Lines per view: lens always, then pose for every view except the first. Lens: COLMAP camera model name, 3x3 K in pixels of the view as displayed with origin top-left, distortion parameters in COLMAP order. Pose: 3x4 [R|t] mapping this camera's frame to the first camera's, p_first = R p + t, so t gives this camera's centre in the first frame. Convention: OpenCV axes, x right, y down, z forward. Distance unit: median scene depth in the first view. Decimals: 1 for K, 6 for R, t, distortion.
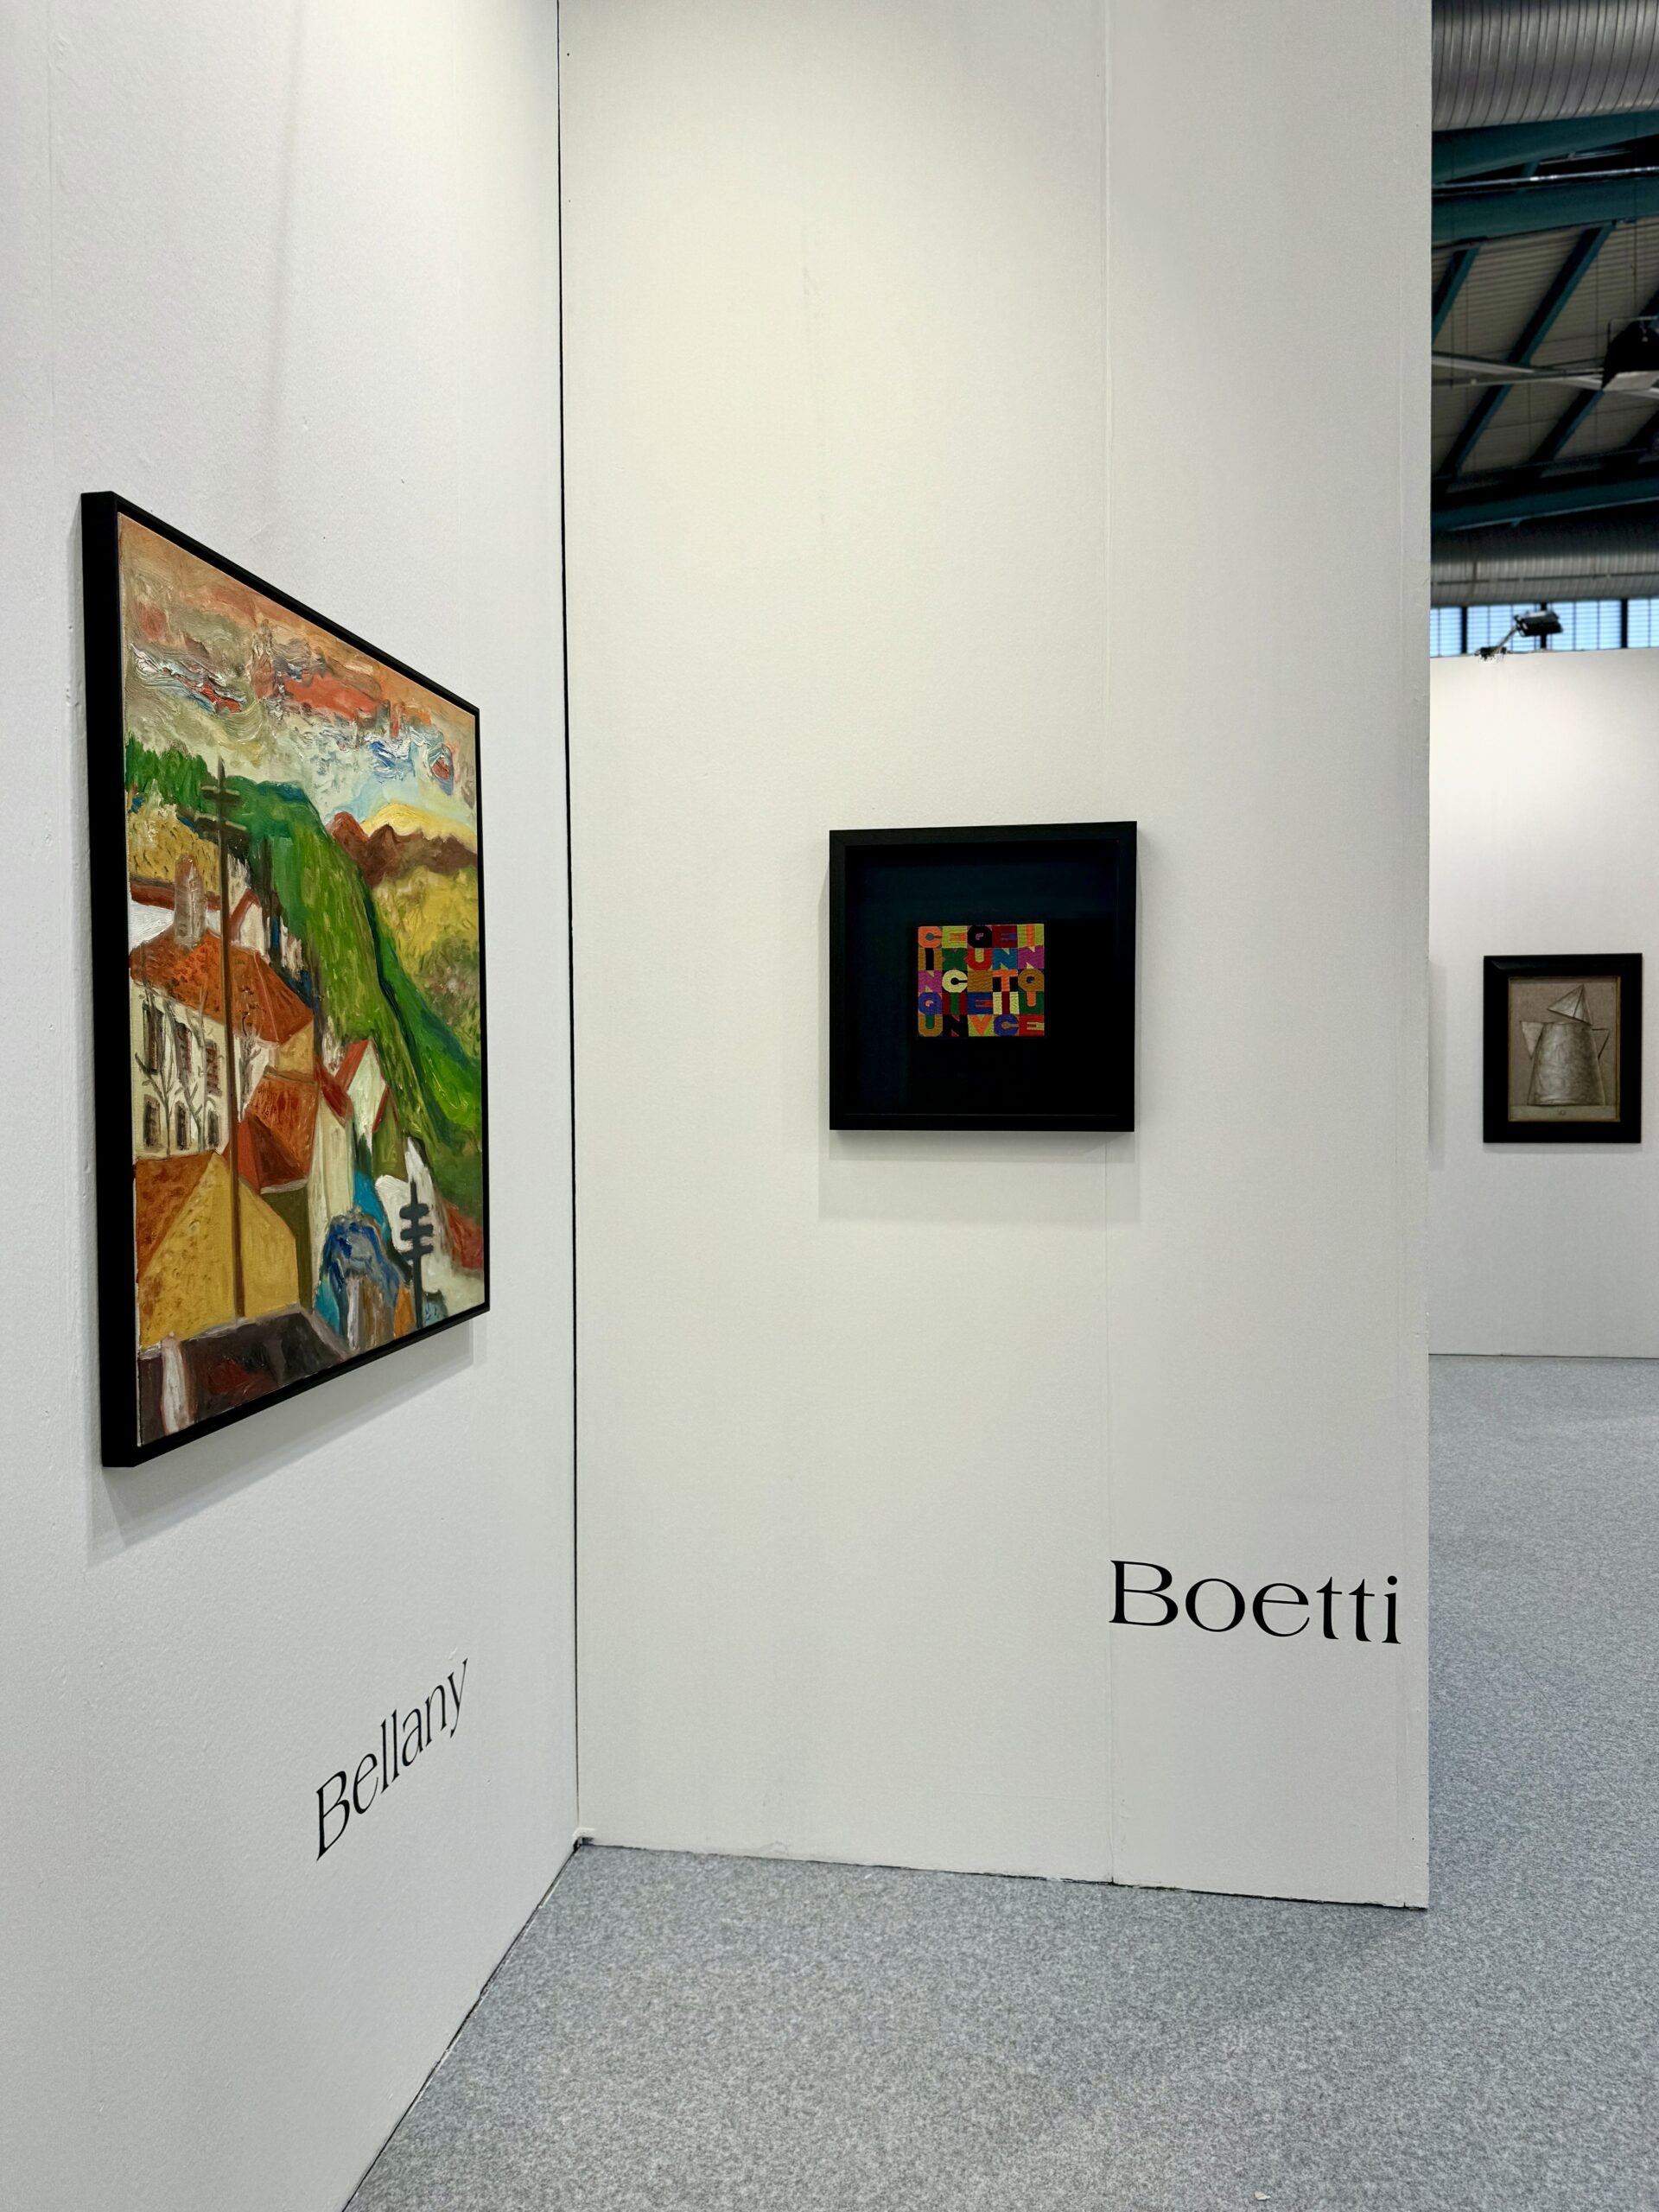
lens RADIAL K [[1545.4, 0, 820.6], [0, 1545.4, 1096.6], [0, 0, 1]] dist [0.040862, -0.051063]
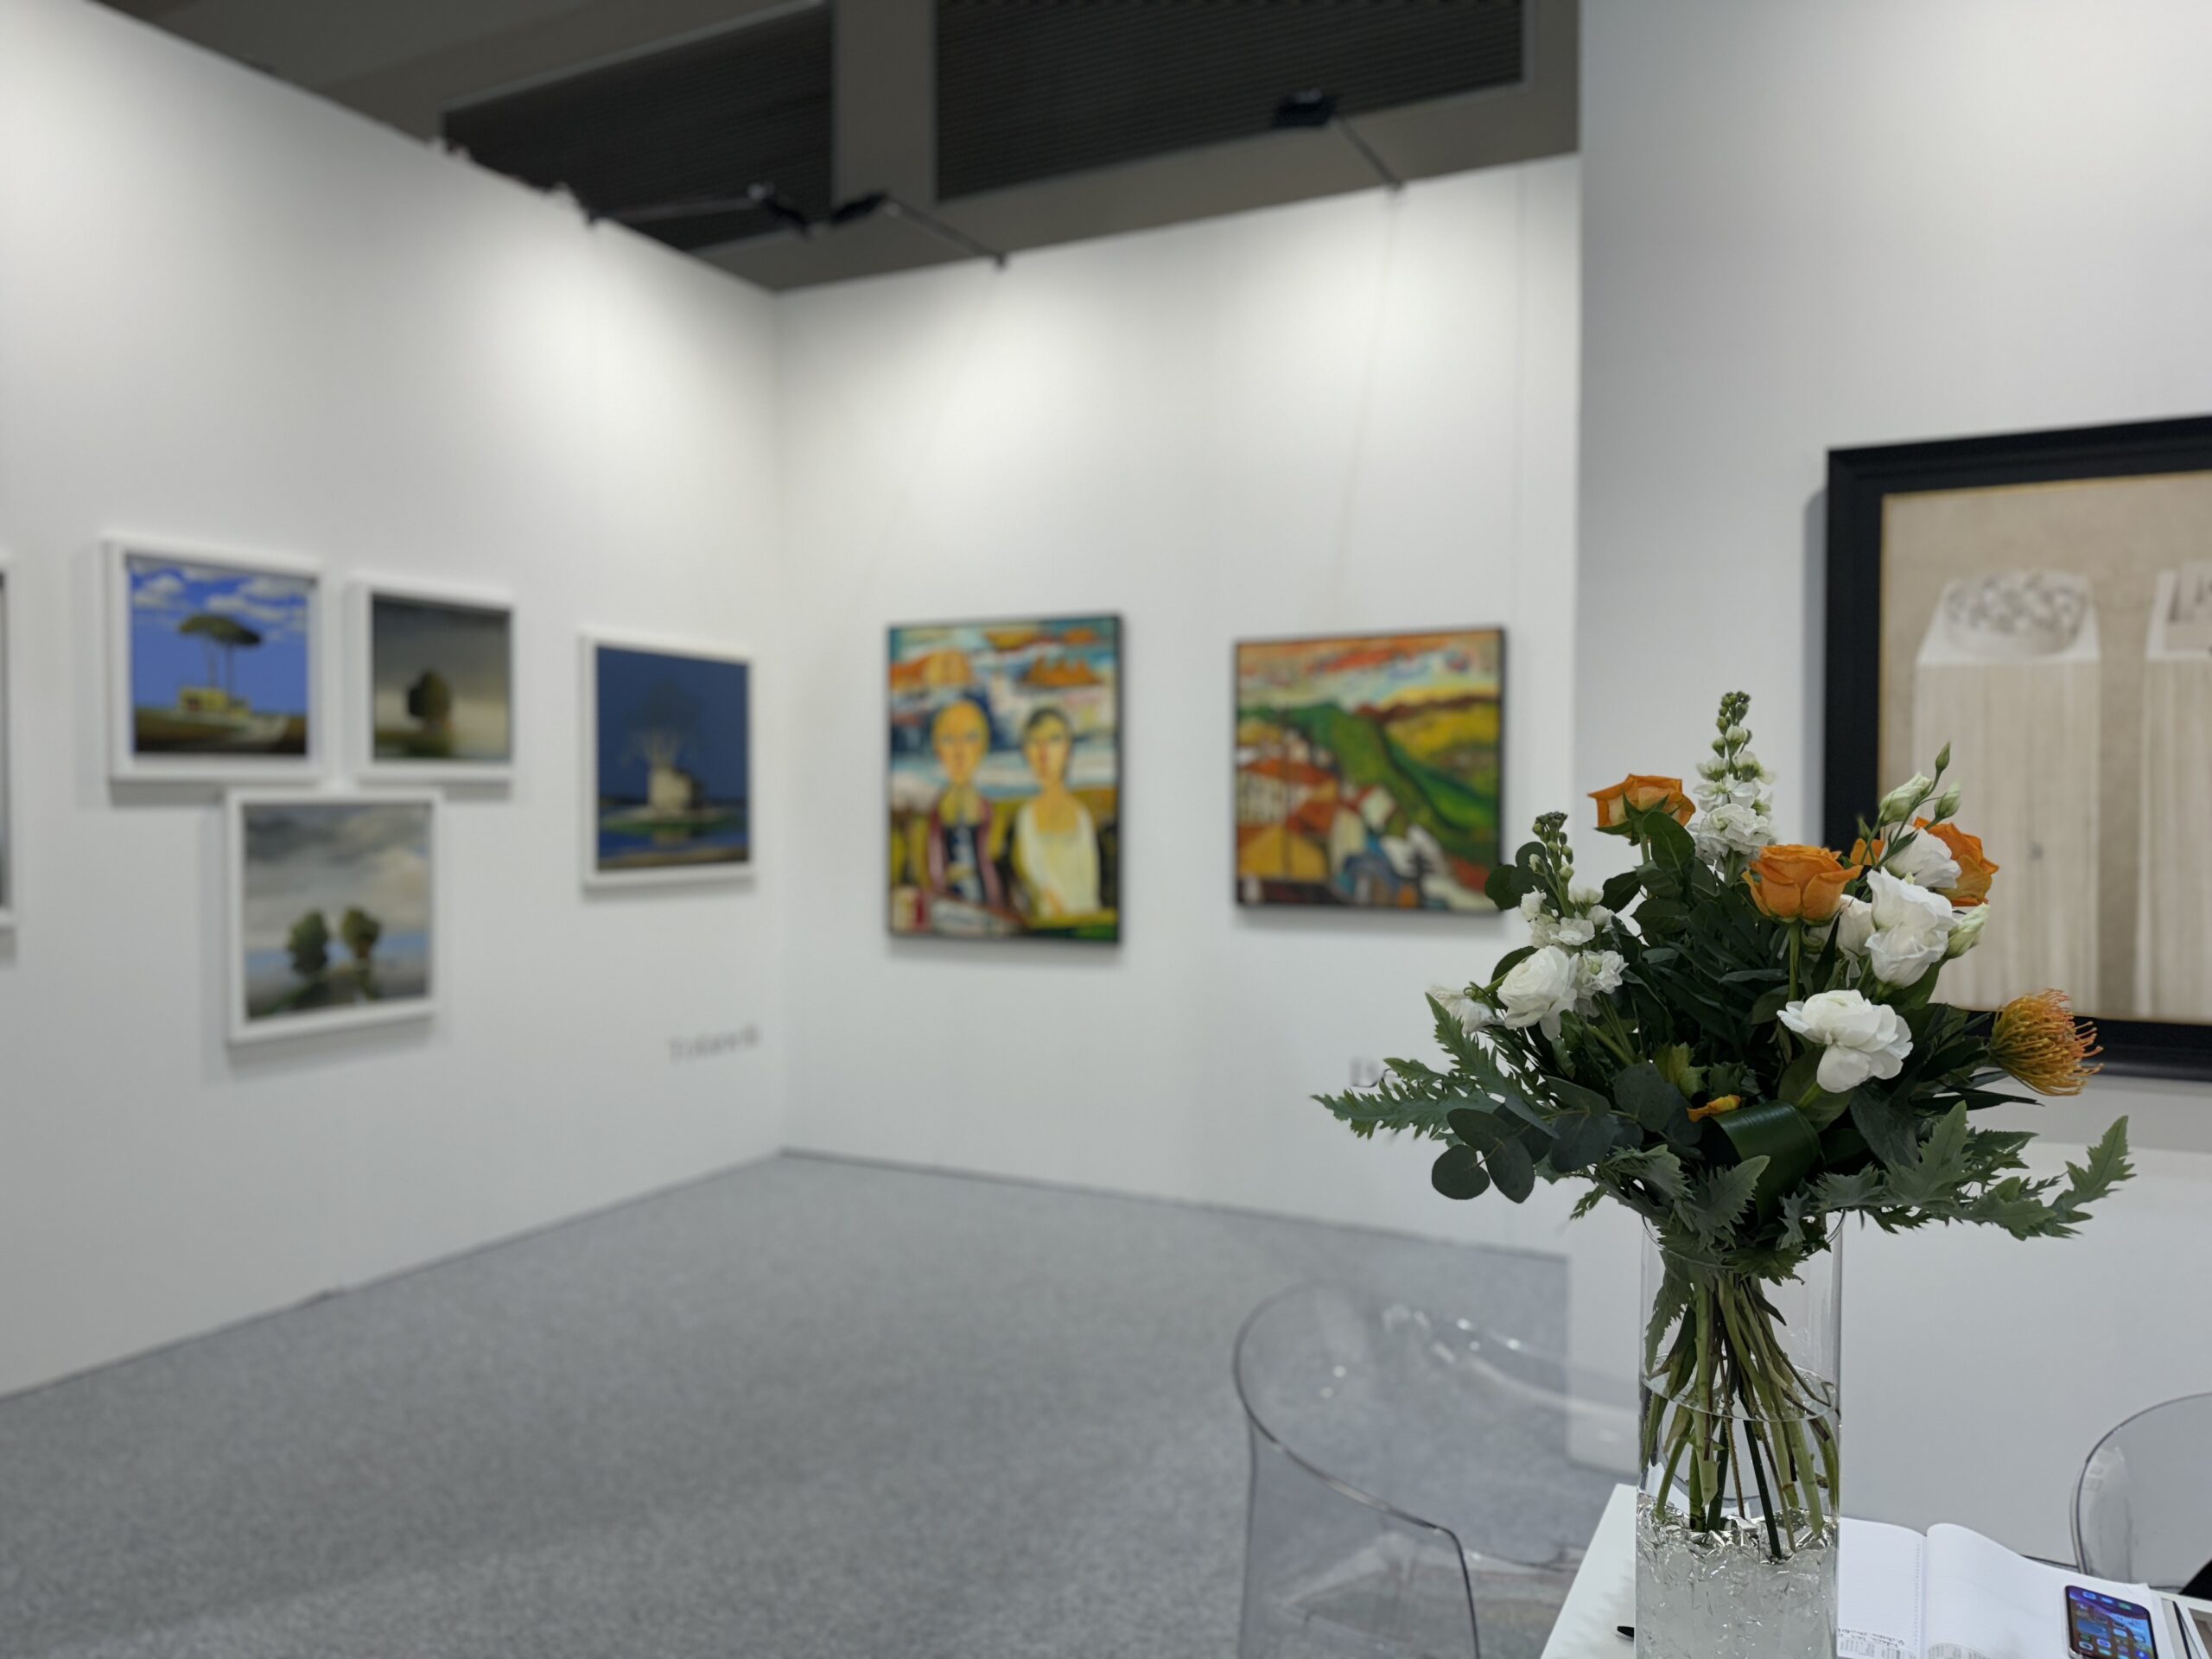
lens RADIAL K [[1545.4, 0, 1124.8], [0, 1545.4, 825.9], [0, 0, 1]] dist [0.040862, -0.051063]
pose [[-0.312405, 0.023048, -0.949669, 2.414183], [-0.022826, 0.999235, 0.031760, -0.046629], [0.949675, 0.031599, -0.311640, 1.479520]]
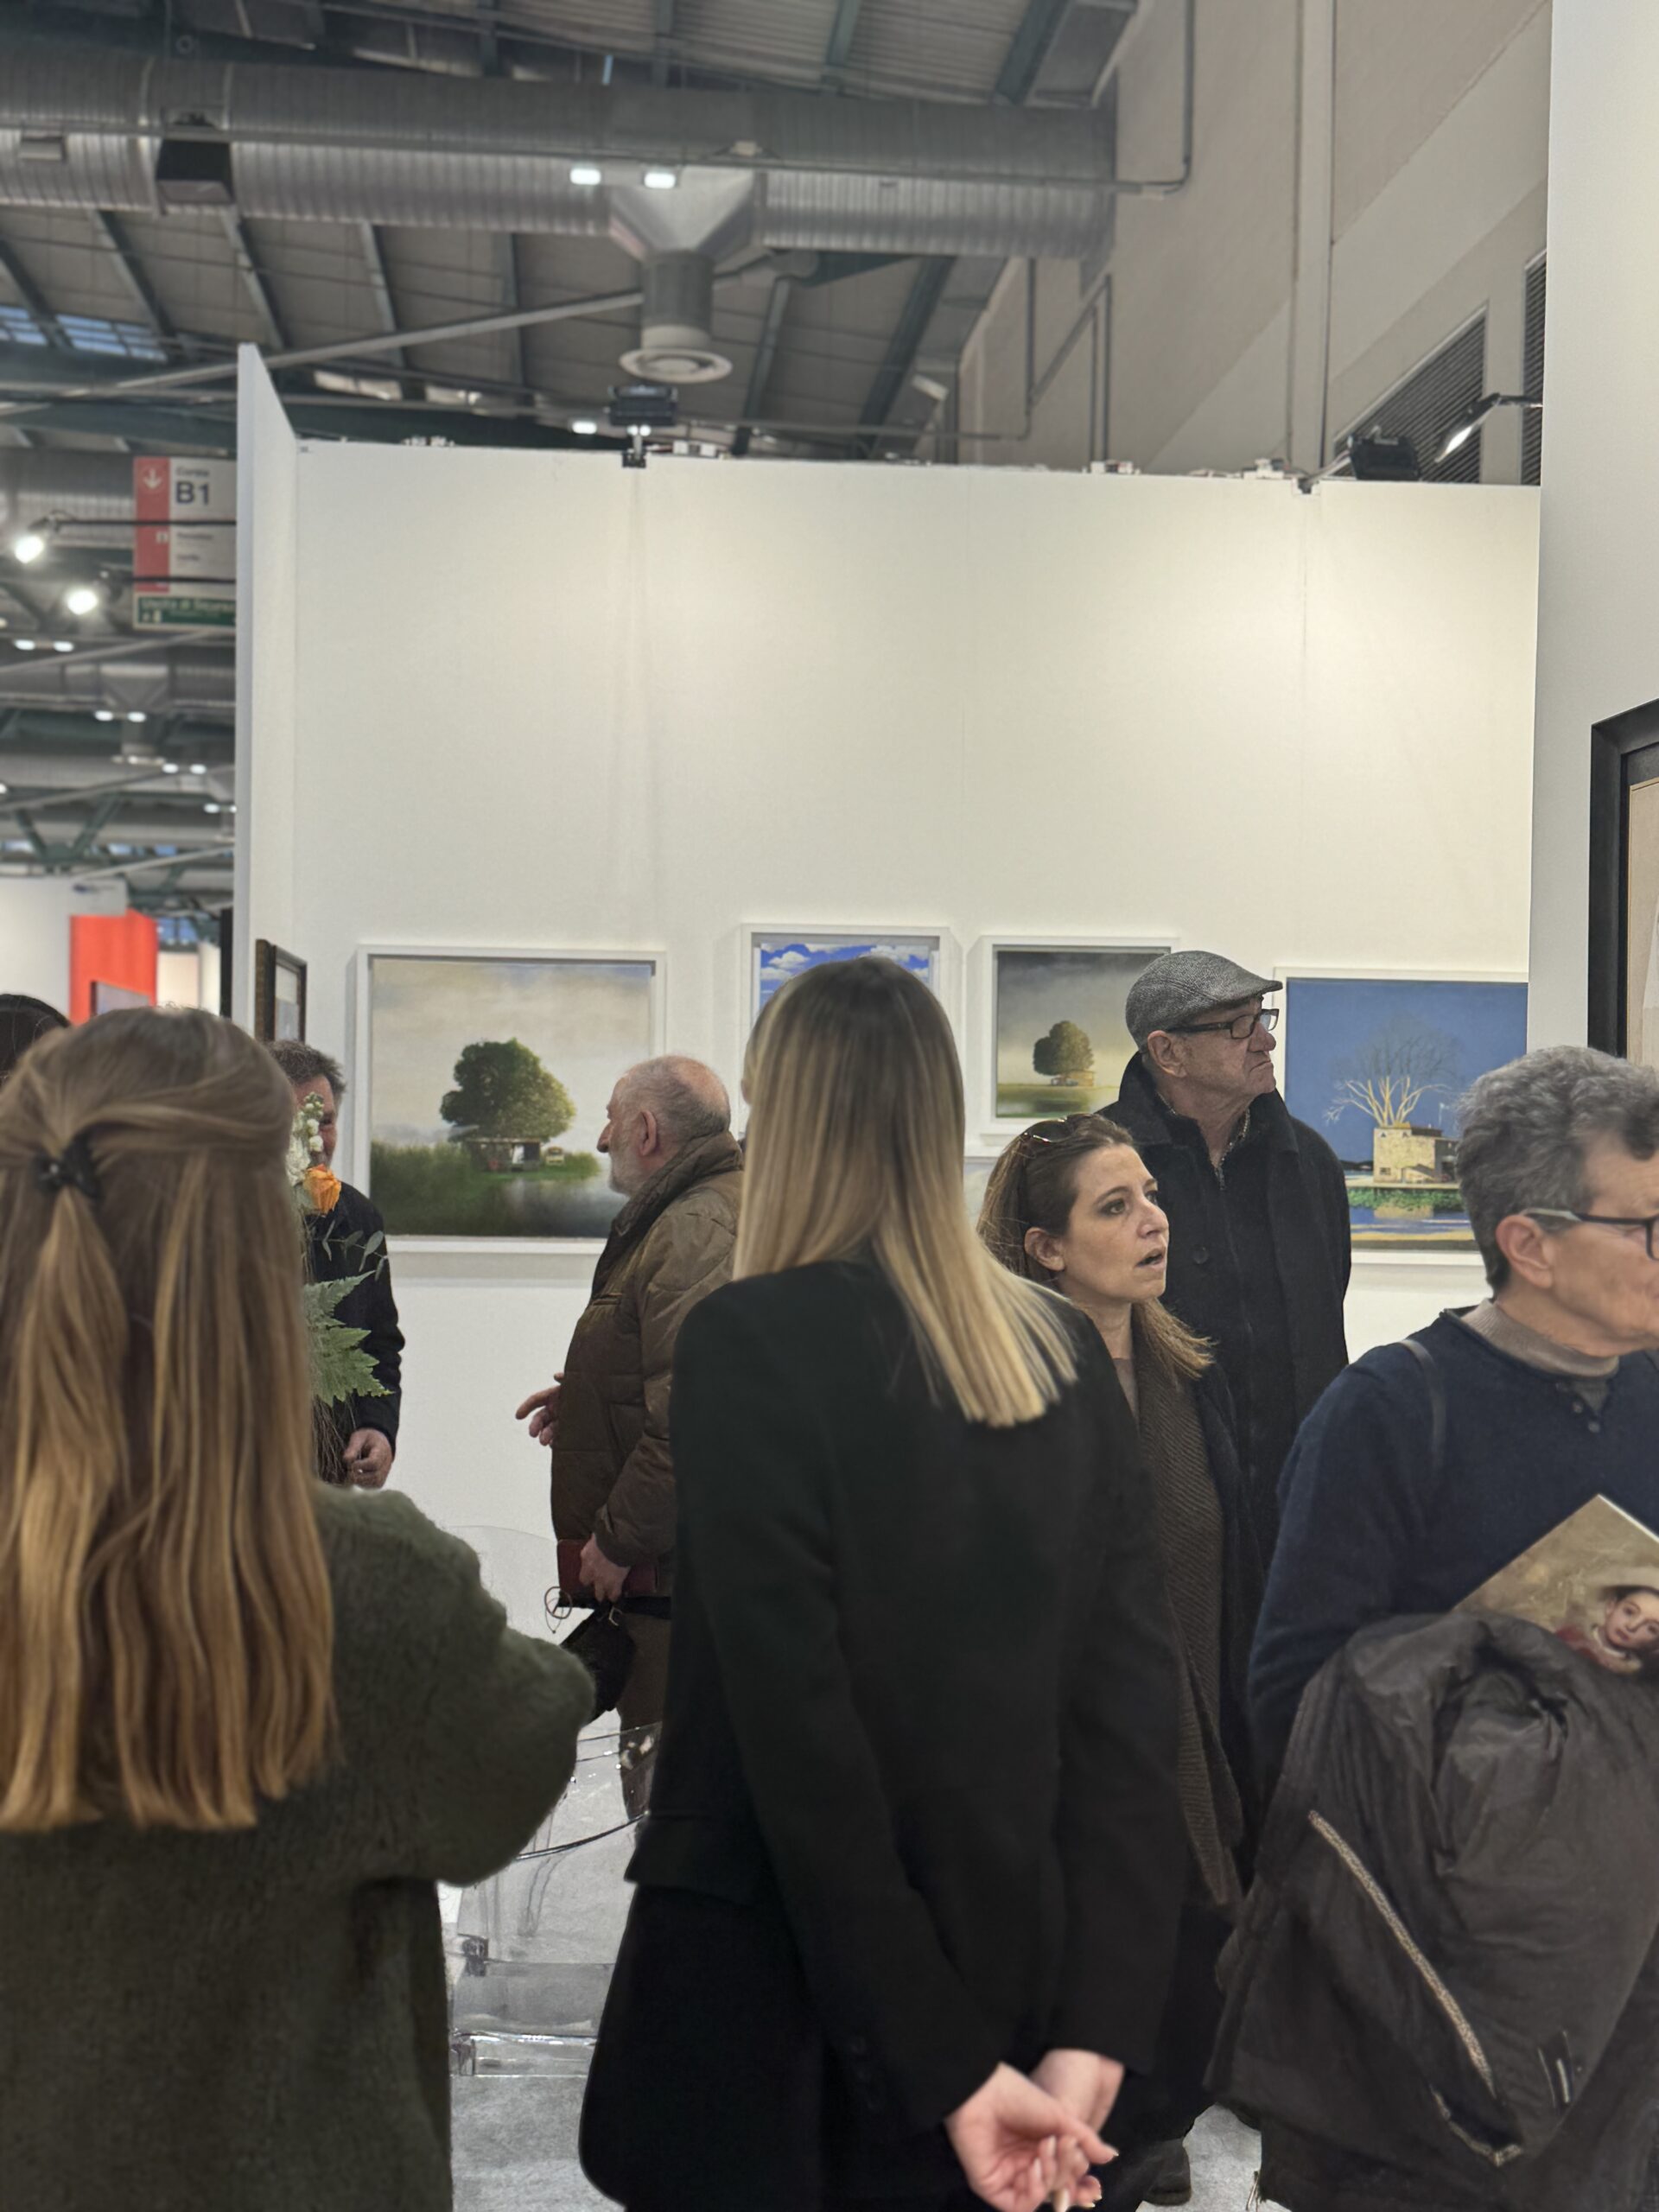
lens RADIAL K [[2737.4, 0, 816.6], [0, 2737.4, 1119.3], [0, 0, 1]] dist [0.113210, 0.000000]
pose [[-0.969854, -0.013872, -0.243292, 1.752279], [-0.019594, 0.999585, 0.021112, -0.124730], [0.242898, 0.025243, -0.969723, 3.625529]]
